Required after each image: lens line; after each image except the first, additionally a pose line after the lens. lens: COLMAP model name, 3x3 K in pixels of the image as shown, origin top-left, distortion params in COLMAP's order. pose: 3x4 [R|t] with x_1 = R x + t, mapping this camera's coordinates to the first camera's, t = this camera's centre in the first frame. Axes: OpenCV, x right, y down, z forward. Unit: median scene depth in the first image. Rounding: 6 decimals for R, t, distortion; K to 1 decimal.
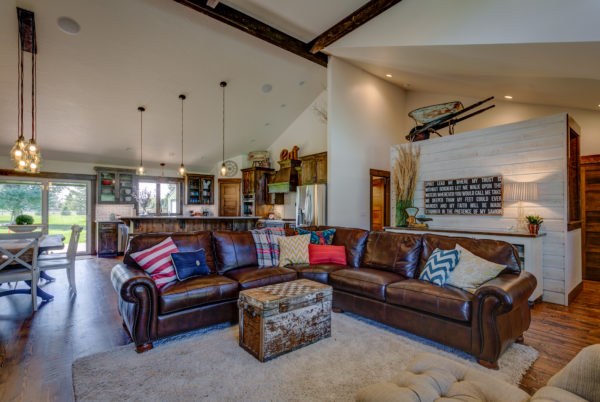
lens RADIAL K [[291.8, 0, 302.0], [0, 291.8, 204.0], [0, 0, 1]] dist [0.005203, 0.000803]
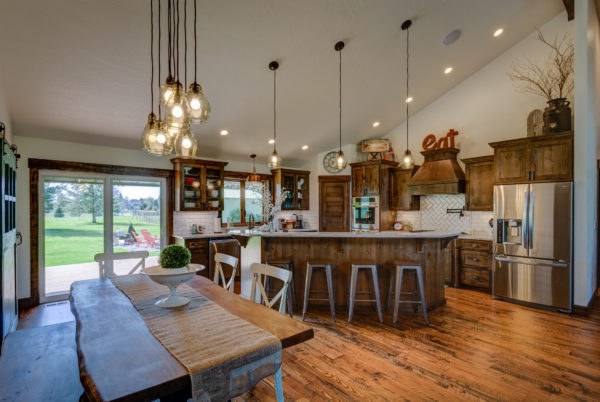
lens RADIAL K [[291.8, 0, 297.7], [0, 291.8, 201.4], [0, 0, 1]] dist [0.005203, 0.000803]
pose [[0.999788, -0.002679, 0.020433, -0.371168], [0.002850, 0.999961, -0.008345, -0.015782], [-0.020410, 0.008402, 0.999756, 0.261677]]
